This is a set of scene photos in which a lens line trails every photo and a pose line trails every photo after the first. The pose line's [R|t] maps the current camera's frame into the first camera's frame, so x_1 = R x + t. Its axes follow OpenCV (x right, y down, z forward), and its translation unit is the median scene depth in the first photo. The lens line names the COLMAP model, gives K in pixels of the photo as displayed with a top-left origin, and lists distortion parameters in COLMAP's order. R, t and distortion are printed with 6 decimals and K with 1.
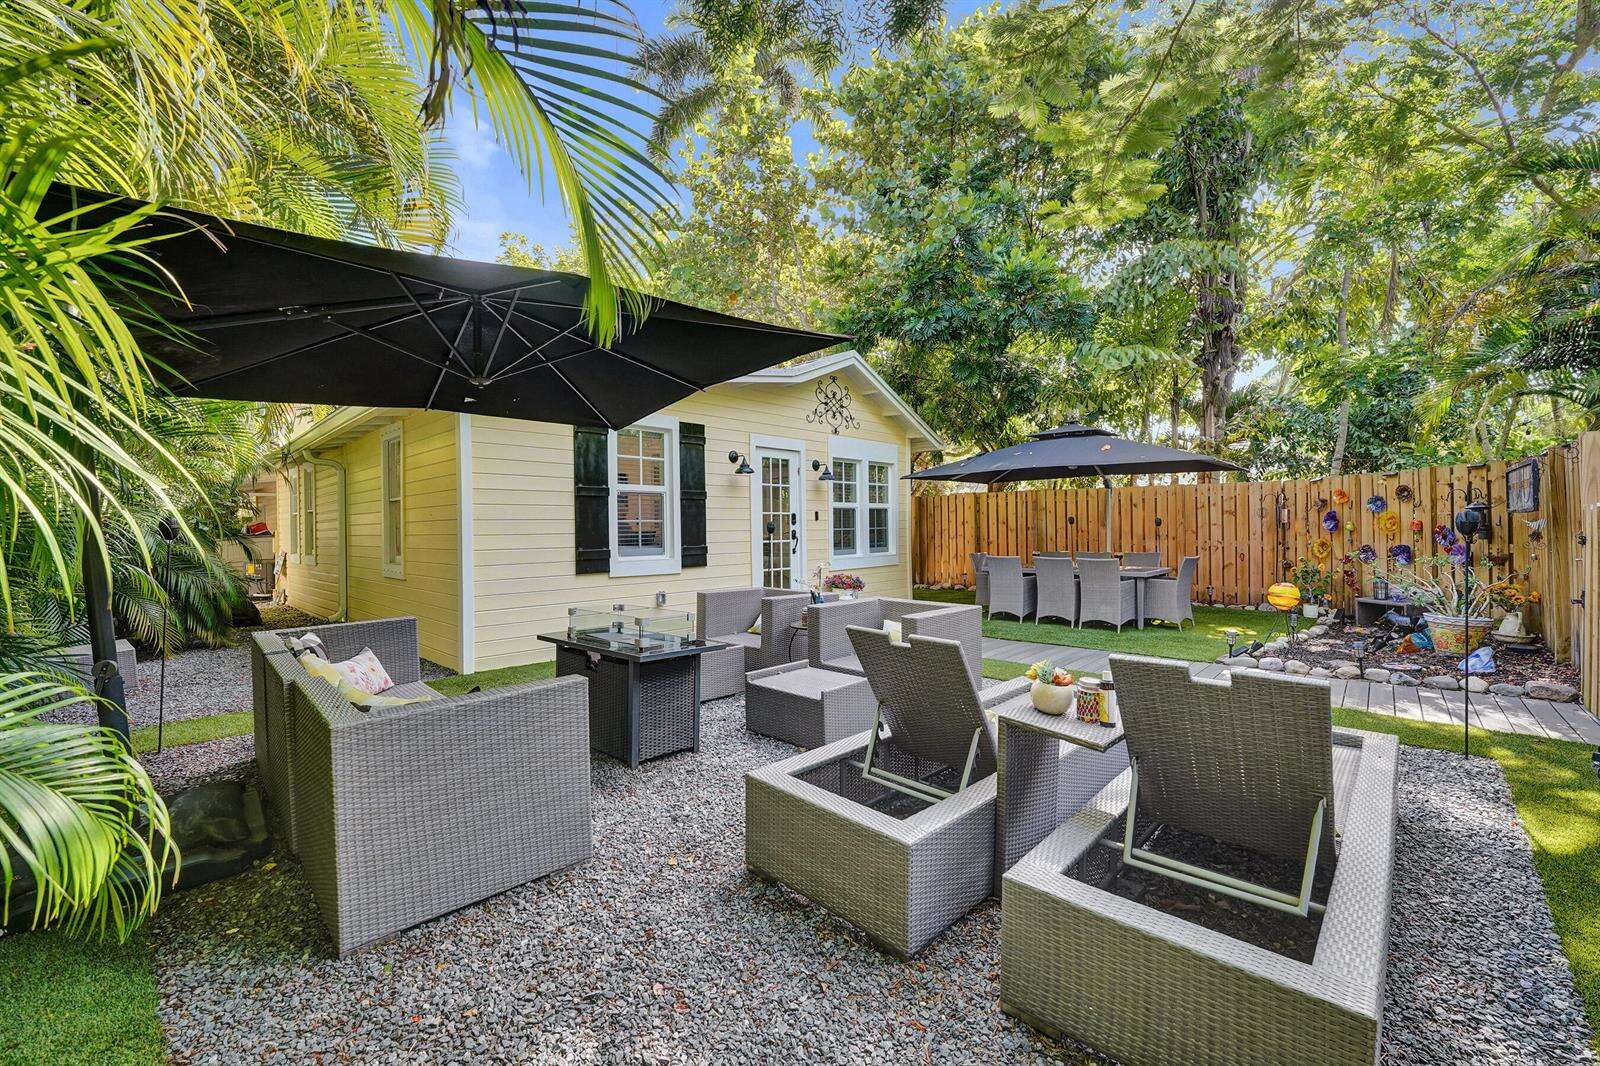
lens RADIAL K [[667.6, 0, 770.6], [0, 667.6, 513.6], [0, 0, 1]] dist [-0.022086, 0.000392]
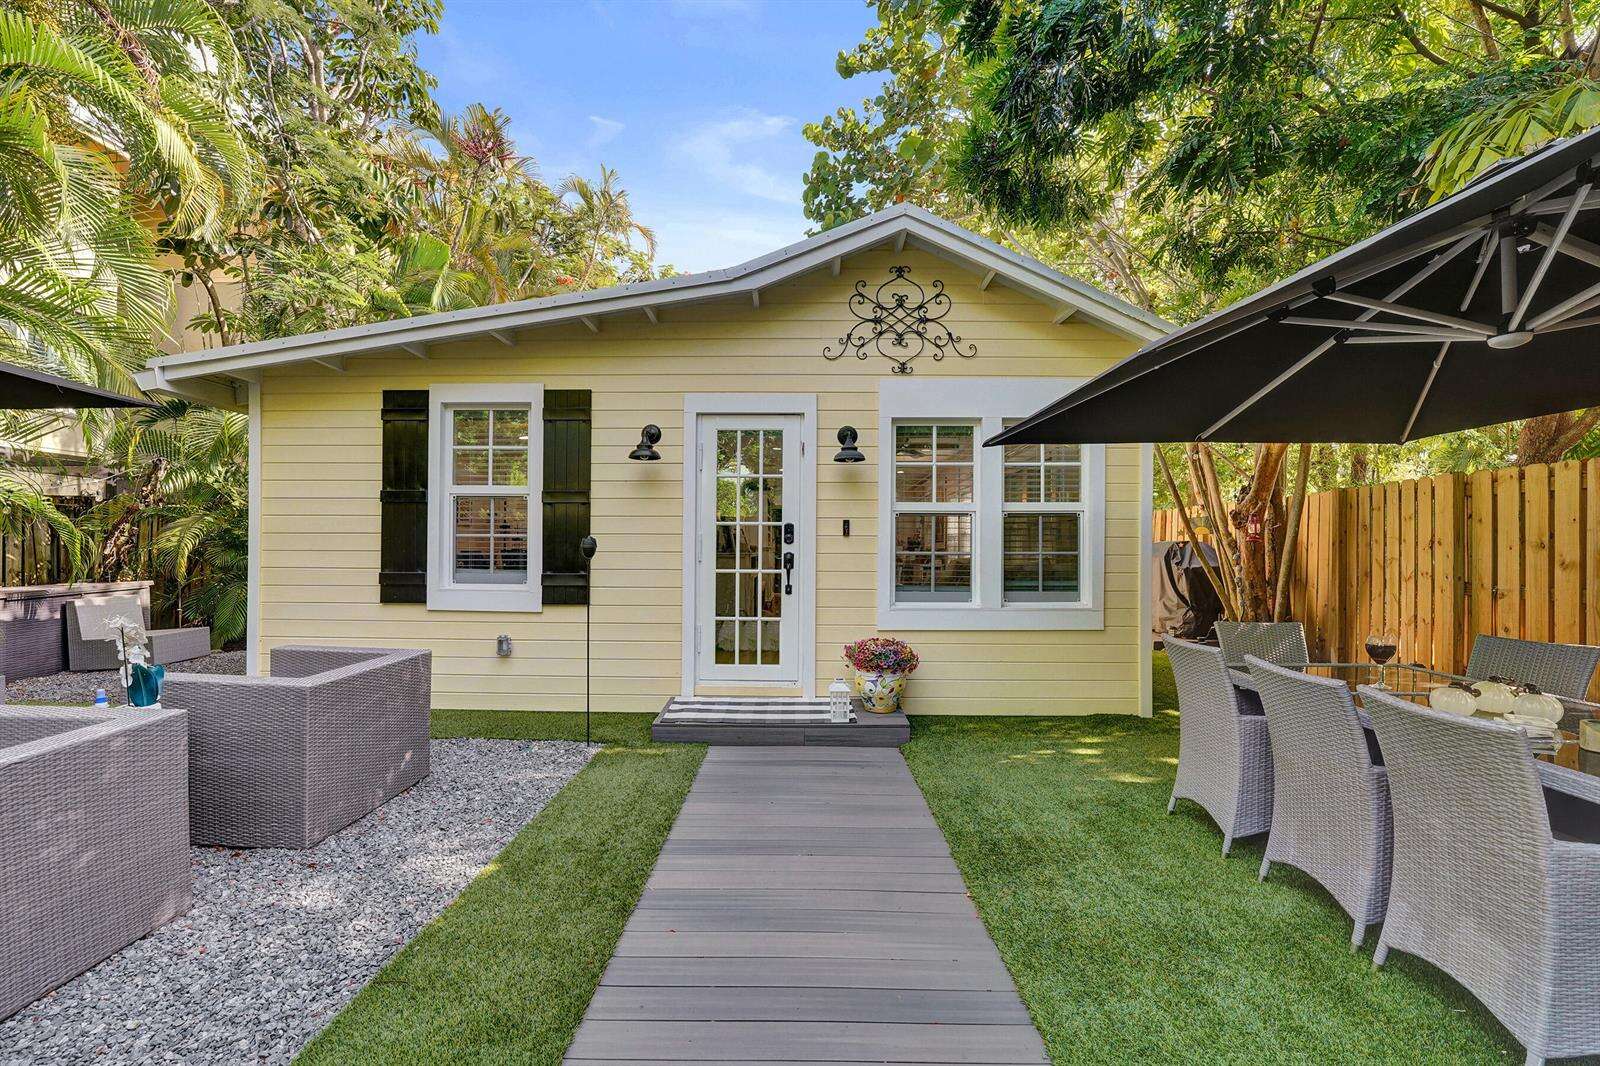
lens RADIAL K [[658.2, 0, 805.4], [0, 658.2, 545.8], [0, 0, 1]] dist [-0.018894, 0.000079]
pose [[0.686269, 0.011772, -0.727253, 0.460295], [0.002672, 0.999821, 0.018706, 0.008237], [0.727343, -0.014781, 0.686115, 0.626957]]
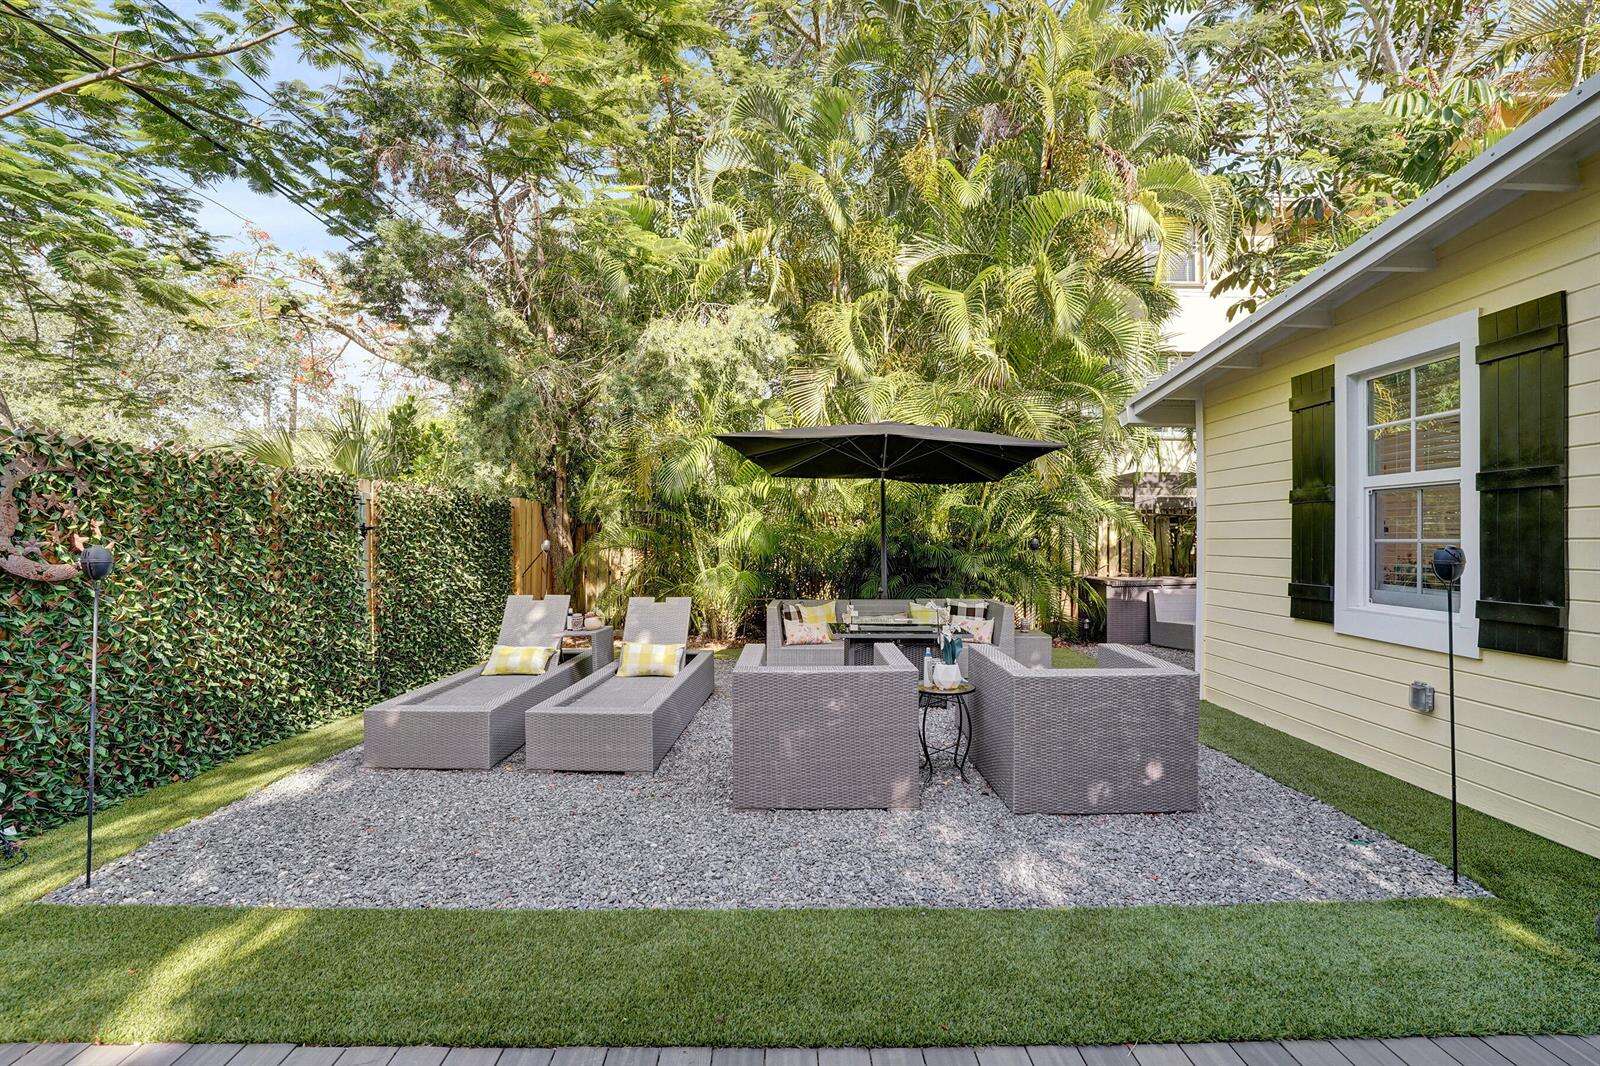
lens RADIAL K [[670.0, 0, 795.7], [0, 670.0, 530.4], [0, 0, 1]] dist [-0.008477, 0.000095]
pose [[-0.701516, -0.002570, -0.712649, 0.427535], [0.013149, 0.999777, -0.016549, 0.004147], [0.712533, -0.020980, -0.701325, 0.841146]]
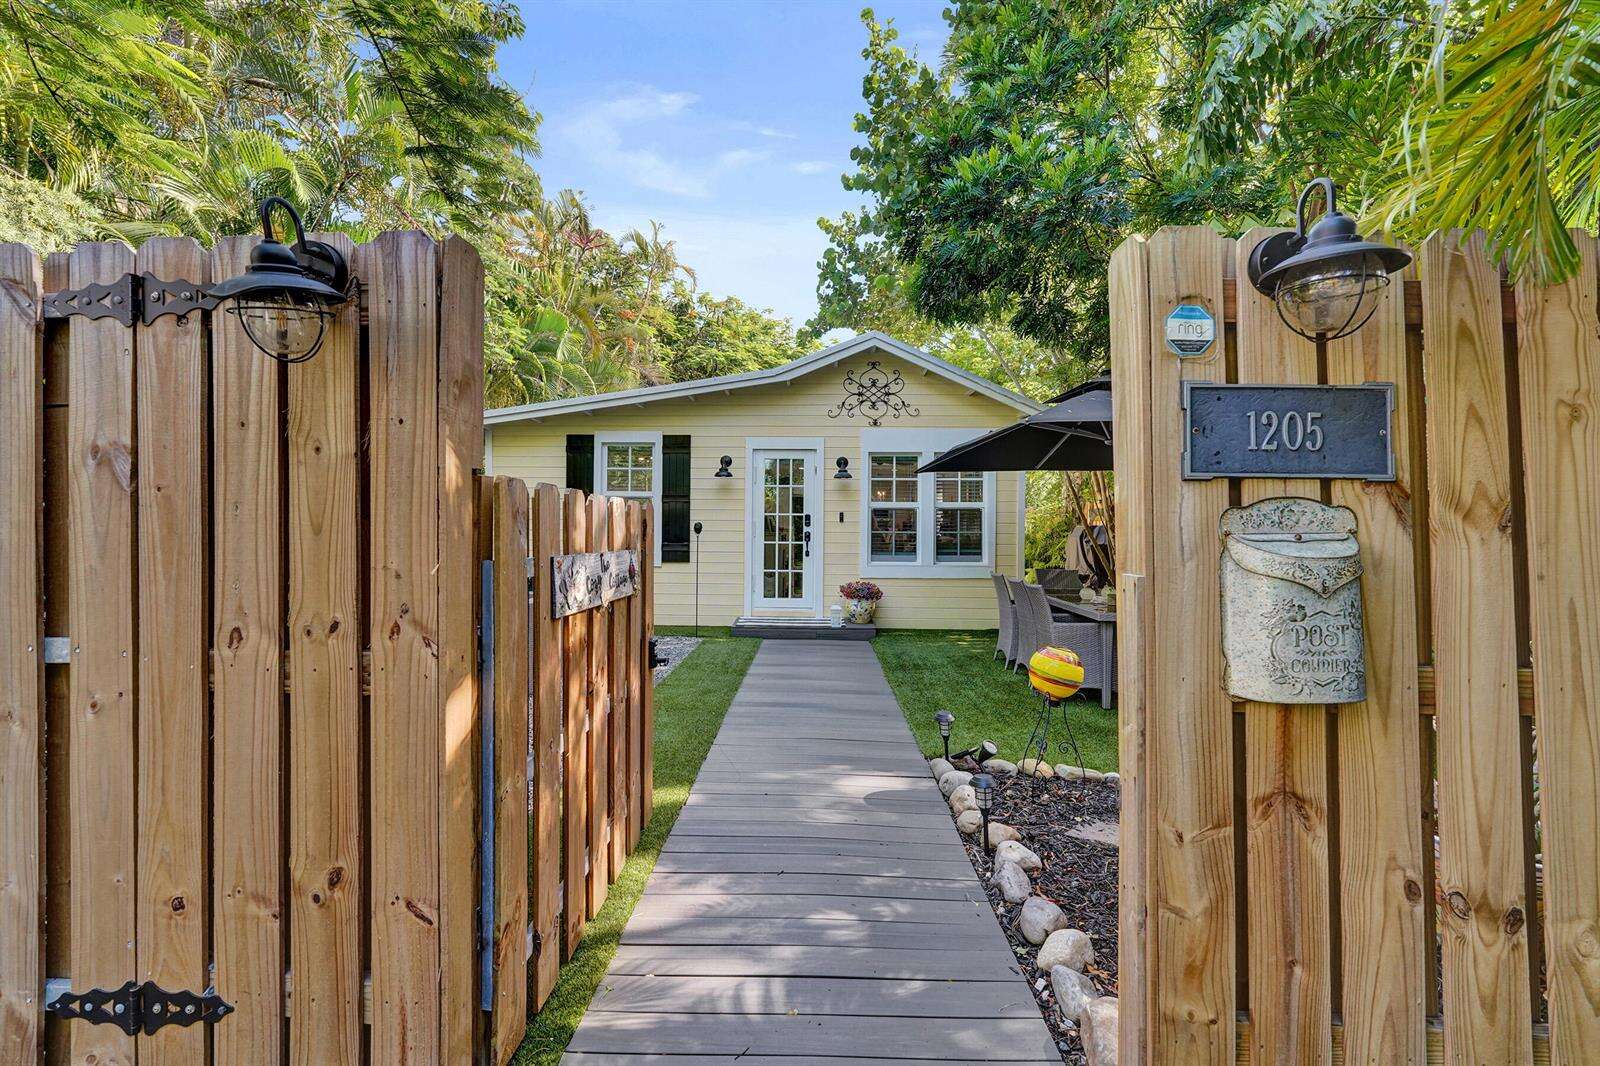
lens RADIAL K [[661.4, 0, 800.0], [0, 661.4, 533.0], [0, 0, 1]] dist [-0.024048, 0.000253]
pose [[0.662836, 0.017556, -0.748558, 0.753522], [0.001211, 0.999699, 0.024518, 0.002967], [0.748763, -0.017157, 0.662615, 0.357722]]
